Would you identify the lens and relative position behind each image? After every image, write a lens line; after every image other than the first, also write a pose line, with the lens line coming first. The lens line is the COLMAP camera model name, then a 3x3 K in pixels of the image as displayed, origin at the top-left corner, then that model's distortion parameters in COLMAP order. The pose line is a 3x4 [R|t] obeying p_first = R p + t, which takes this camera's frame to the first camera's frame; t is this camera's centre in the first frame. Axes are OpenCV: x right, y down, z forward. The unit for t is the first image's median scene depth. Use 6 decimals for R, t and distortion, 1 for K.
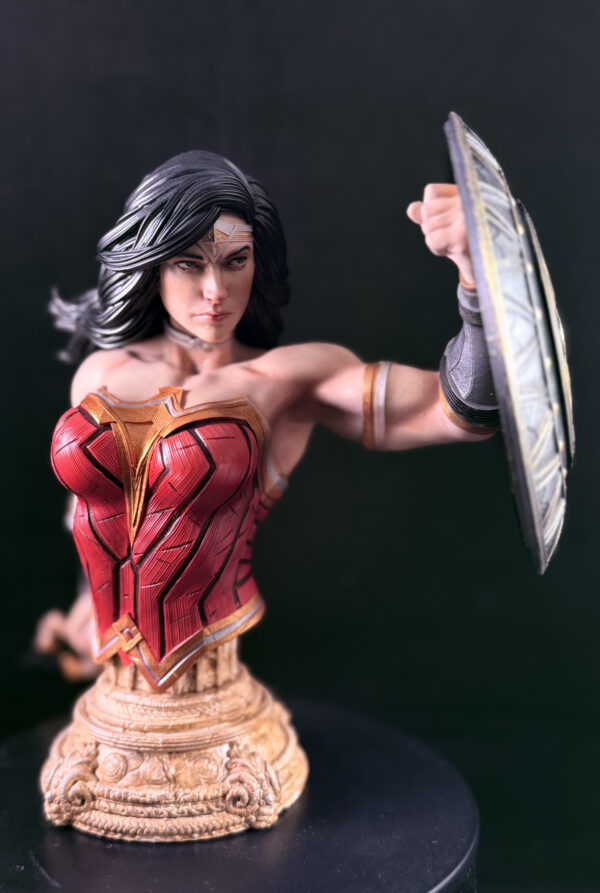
lens RADIAL K [[944.9, 0, 280.9], [0, 944.9, 449.8], [0, 0, 1]] dist [0.130382, 0.000000]
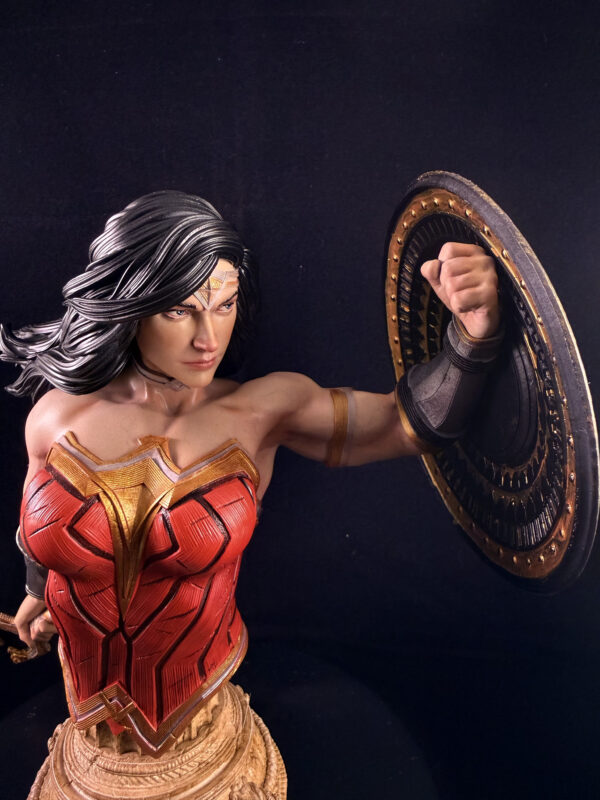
lens RADIAL K [[562.4, 0, 293.8], [0, 562.4, 360.5], [0, 0, 1]] dist [0.008109, 0.011108]
pose [[0.943416, -0.047155, 0.328241, -0.169091], [0.044094, 0.998887, 0.016765, -0.148420], [-0.328666, -0.001343, 0.944445, 0.429492]]
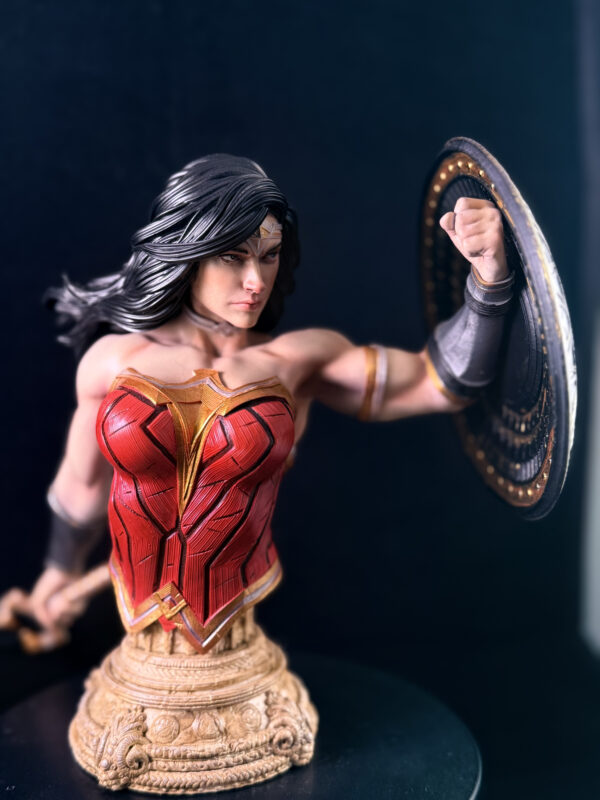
lens RADIAL K [[857.4, 0, 299.1], [0, 857.4, 405.7], [0, 0, 1]] dist [0.099989, 0.000000]
pose [[0.953162, -0.022920, 0.301590, -0.317799], [0.027345, 0.999571, -0.010459, -0.011384], [-0.301221, 0.018216, 0.953380, 0.034179]]
